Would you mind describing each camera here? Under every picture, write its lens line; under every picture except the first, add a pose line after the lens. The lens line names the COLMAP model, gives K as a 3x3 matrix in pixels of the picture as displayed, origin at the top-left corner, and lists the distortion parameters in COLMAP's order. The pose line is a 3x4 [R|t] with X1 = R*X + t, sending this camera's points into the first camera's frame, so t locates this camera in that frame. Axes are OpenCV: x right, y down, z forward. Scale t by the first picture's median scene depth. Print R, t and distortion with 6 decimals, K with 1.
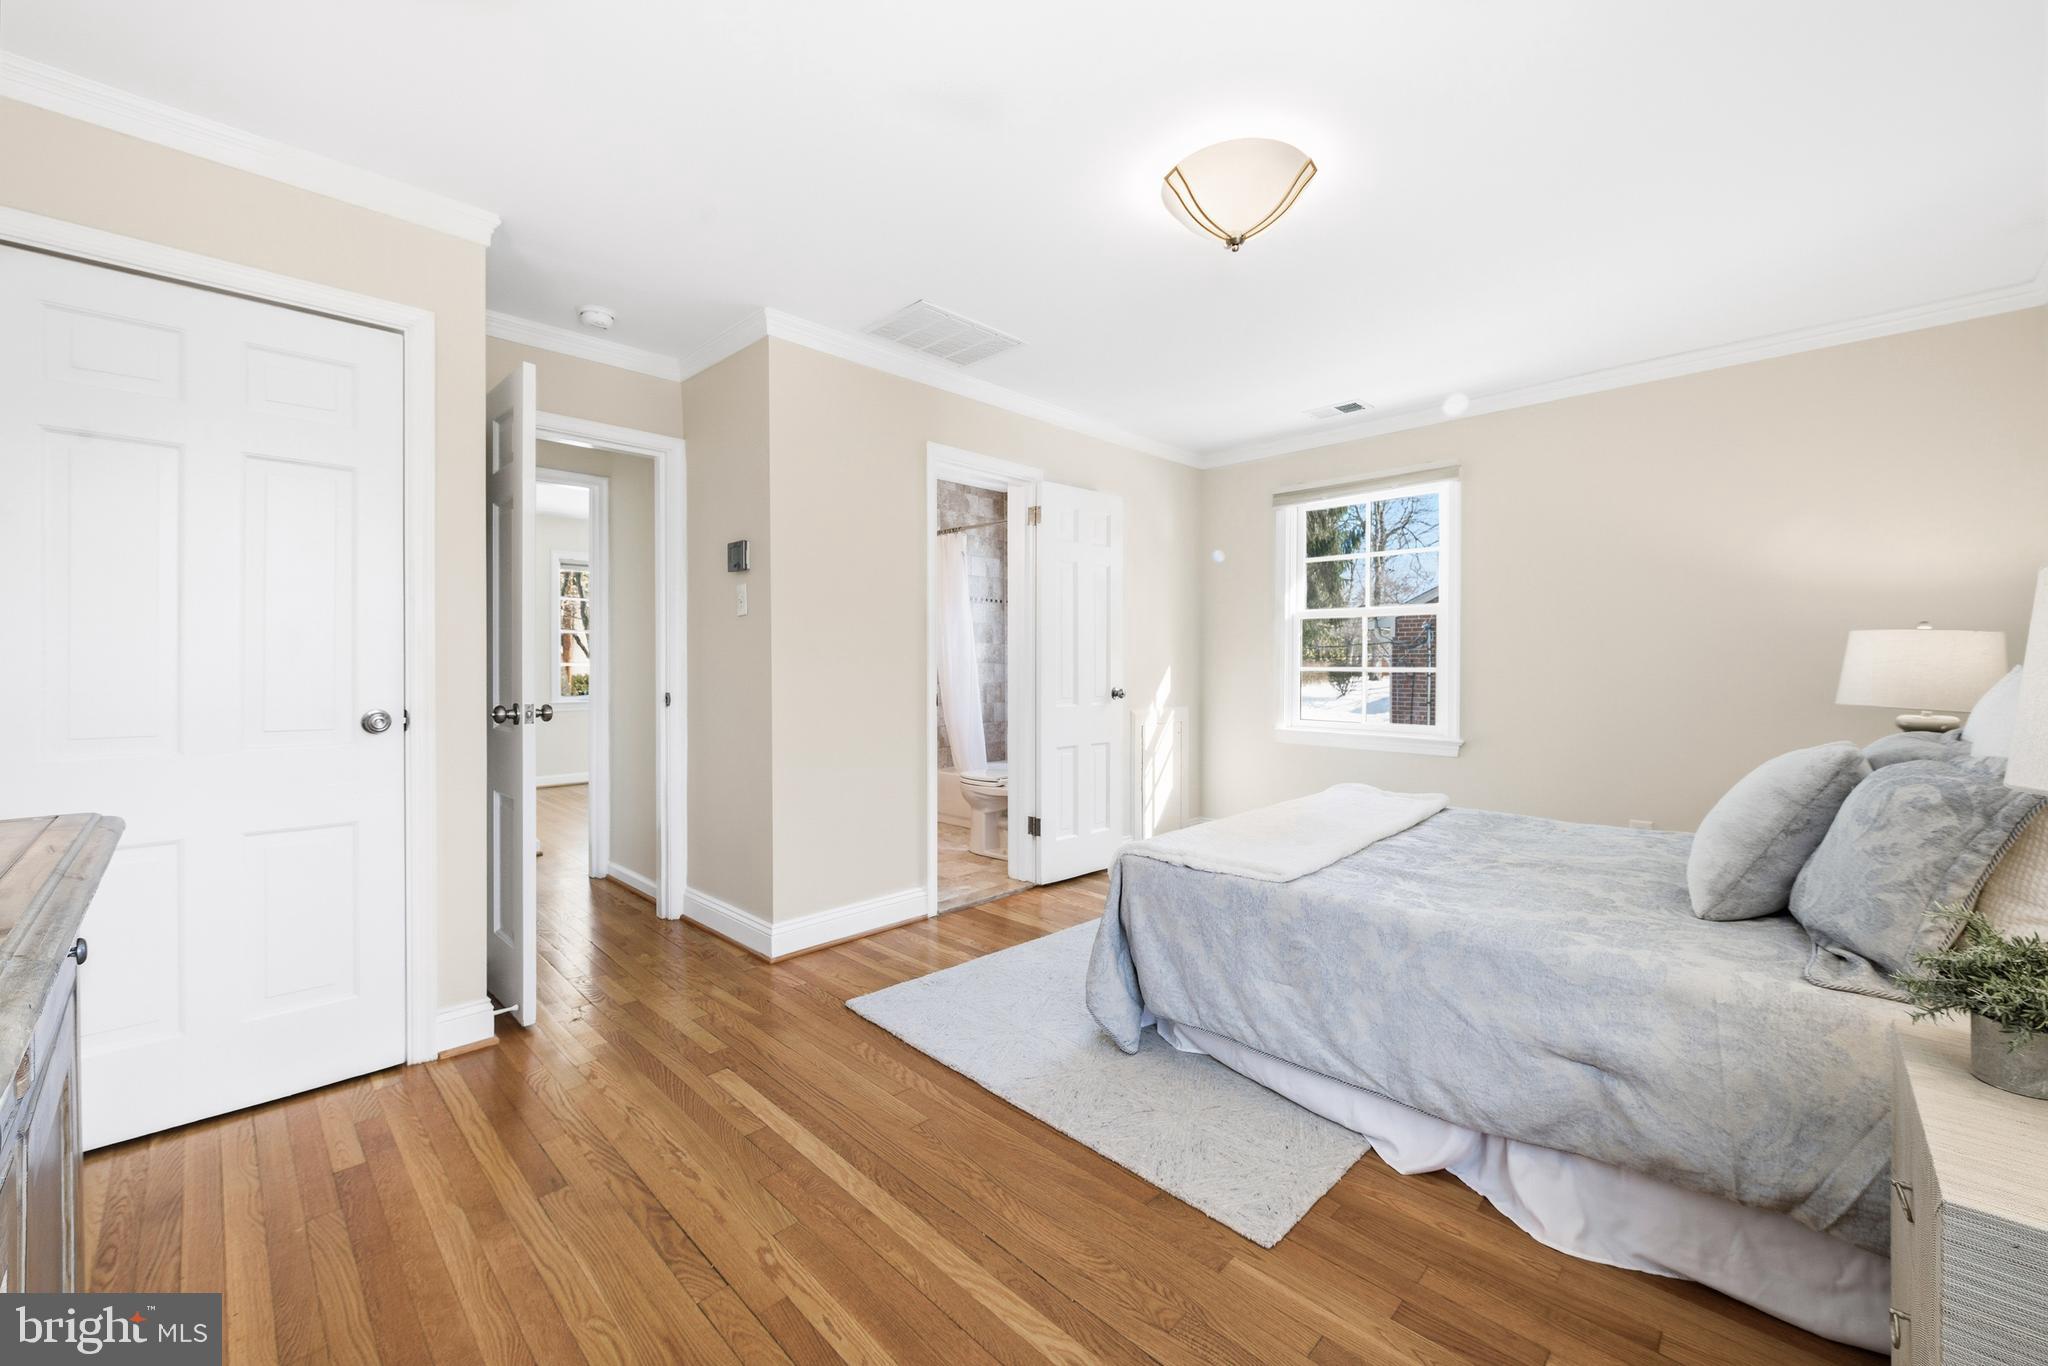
lens RADIAL K [[802.9, 0, 1031.2], [0, 802.9, 674.1], [0, 0, 1]] dist [0.002877, -0.001162]
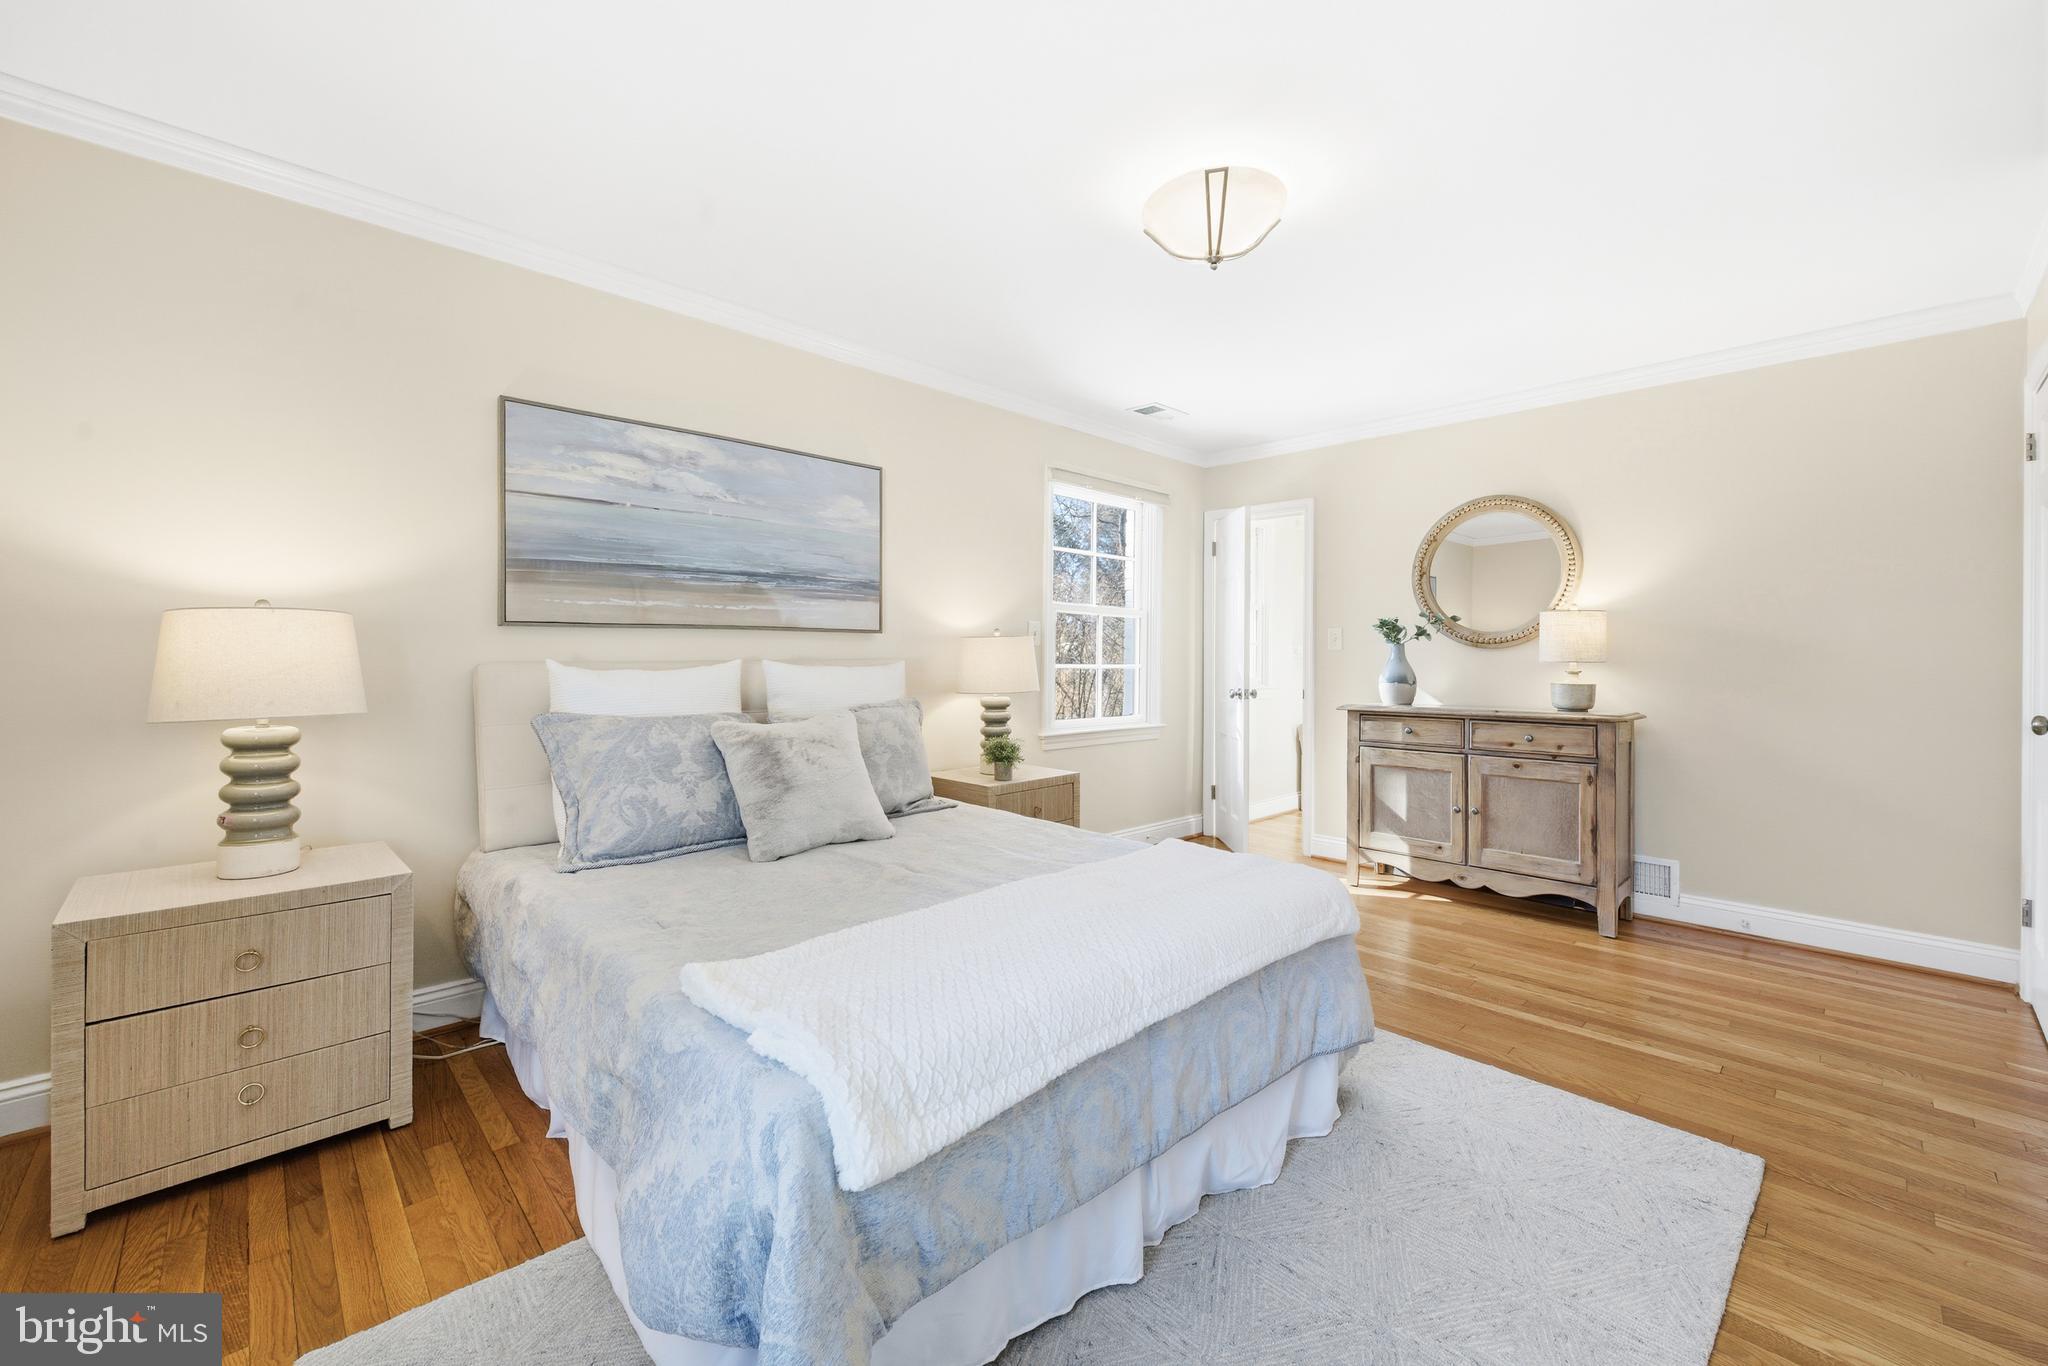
lens RADIAL K [[802.9, 0, 1043.6], [0, 802.9, 653.9], [0, 0, 1]] dist [0.002877, -0.001162]
pose [[-0.999763, -0.004627, 0.021268, 0.519871], [-0.004481, 0.999966, 0.006889, -0.034012], [-0.021299, 0.006792, -0.999750, 2.387169]]
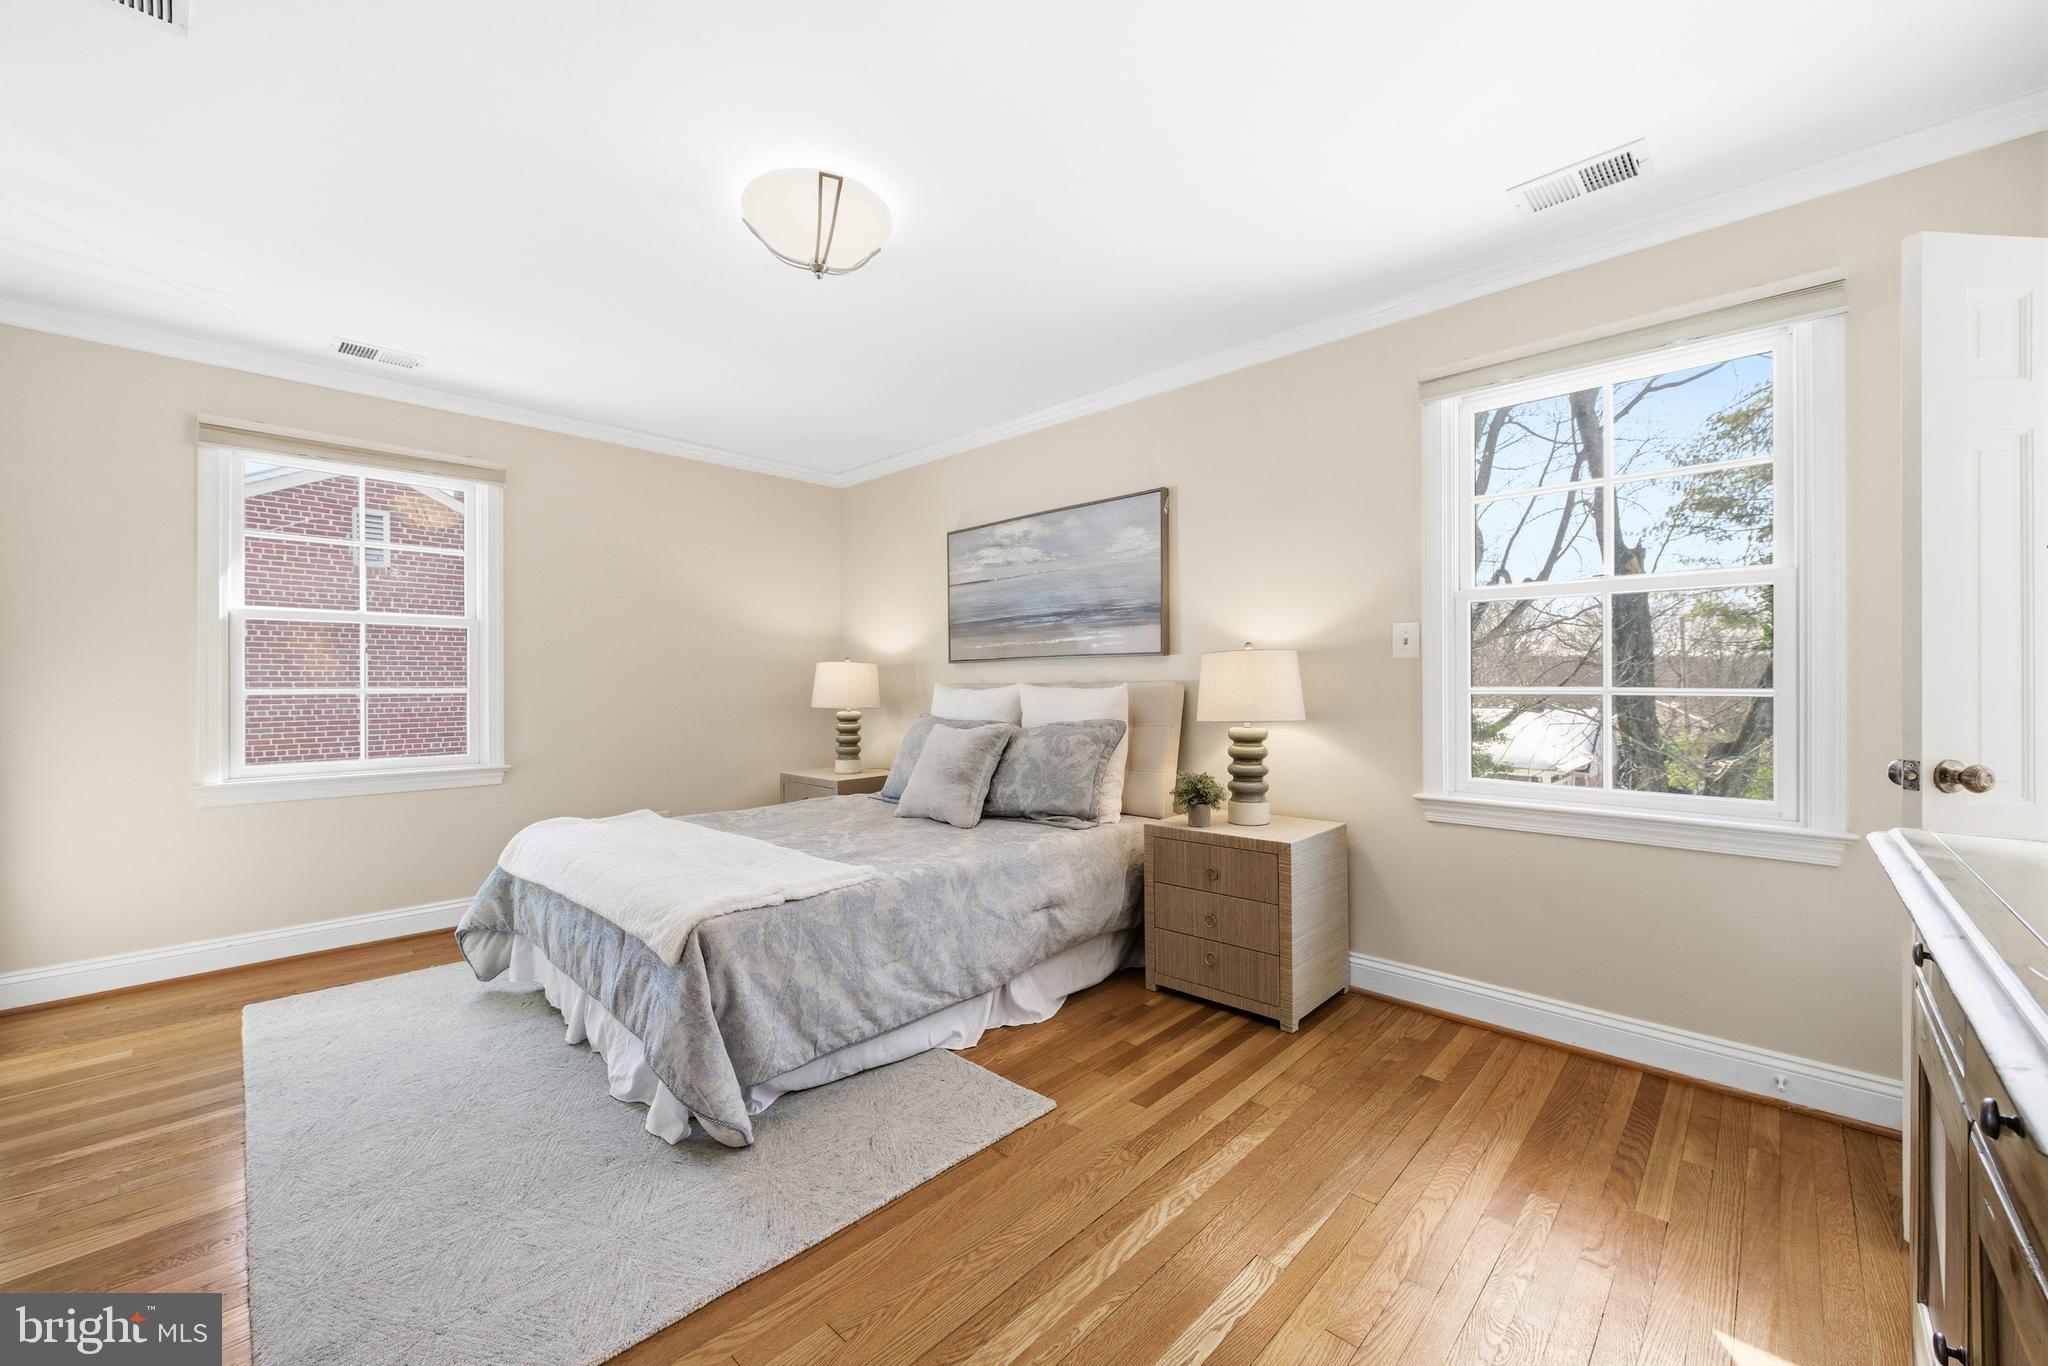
lens RADIAL K [[802.9, 0, 1032.3], [0, 802.9, 684.9], [0, 0, 1]] dist [0.002877, -0.001162]
pose [[-0.020068, -0.005461, 0.999784, -0.896577], [0.015758, 0.999859, 0.005778, -0.014882], [-0.999674, 0.015871, -0.019979, 0.879038]]
